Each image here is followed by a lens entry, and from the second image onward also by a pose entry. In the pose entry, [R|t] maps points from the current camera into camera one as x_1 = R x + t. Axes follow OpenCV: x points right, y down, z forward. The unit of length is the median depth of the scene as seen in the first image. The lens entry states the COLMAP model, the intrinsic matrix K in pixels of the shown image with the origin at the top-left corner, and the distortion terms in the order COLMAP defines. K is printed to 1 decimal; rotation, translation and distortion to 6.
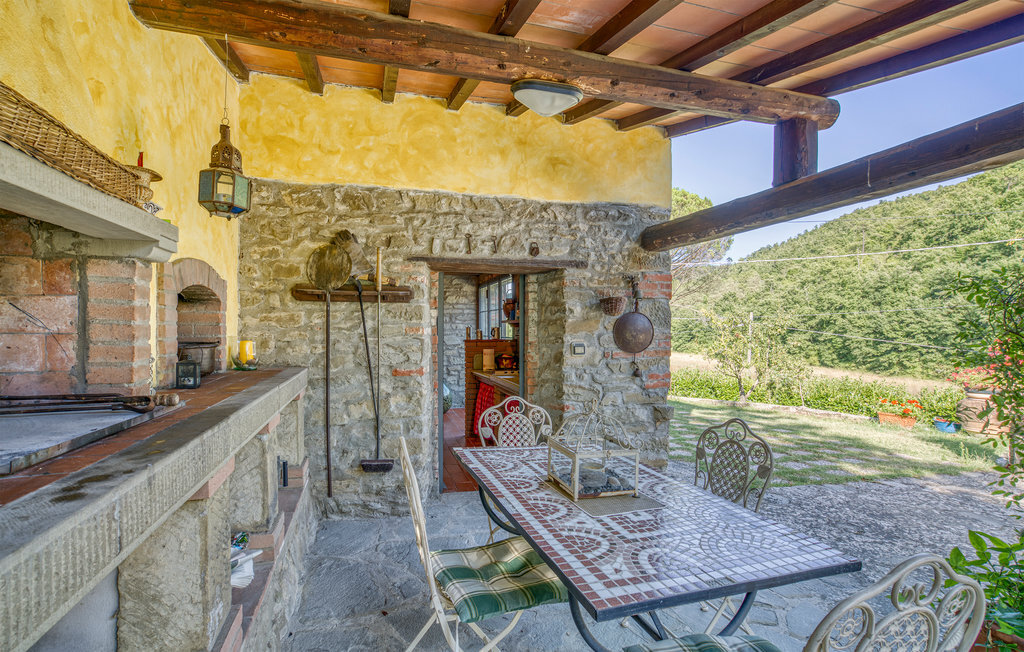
lens RADIAL K [[466.5, 0, 509.5], [0, 466.5, 329.1], [0, 0, 1]] dist [-0.023417, 0.005137]
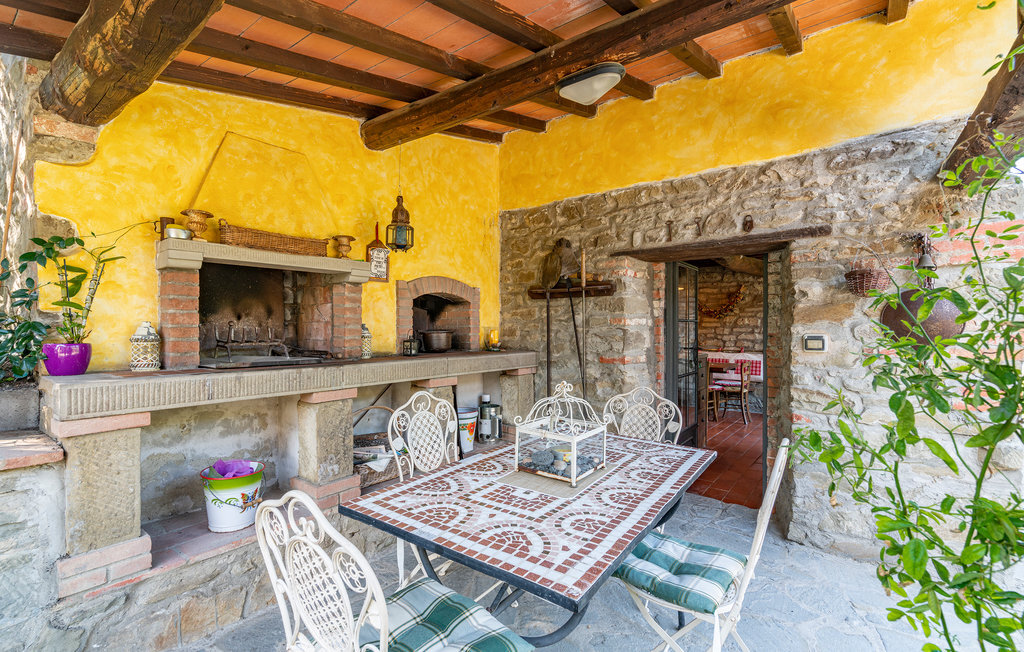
lens RADIAL K [[466.5, 0, 516.7], [0, 466.5, 330.5], [0, 0, 1]] dist [-0.023417, 0.005137]
pose [[0.599534, -0.000331, -0.800349, 0.515384], [0.004633, 0.999985, 0.003057, 0.019818], [0.800336, -0.005541, 0.599527, 0.178531]]
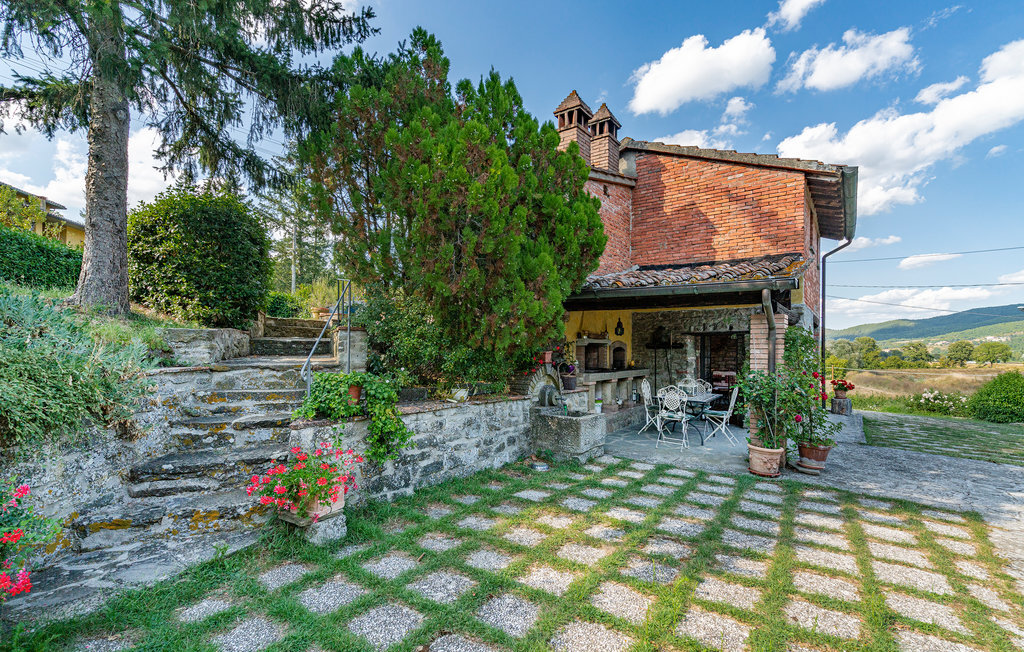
lens RADIAL K [[466.5, 0, 511.0], [0, 466.5, 333.0], [0, 0, 1]] dist [-0.023417, 0.005137]
pose [[0.612096, -0.022000, -0.790478, 1.455916], [-0.007748, 0.999398, -0.033815, -0.047706], [0.790746, 0.026823, 0.611557, -1.667082]]
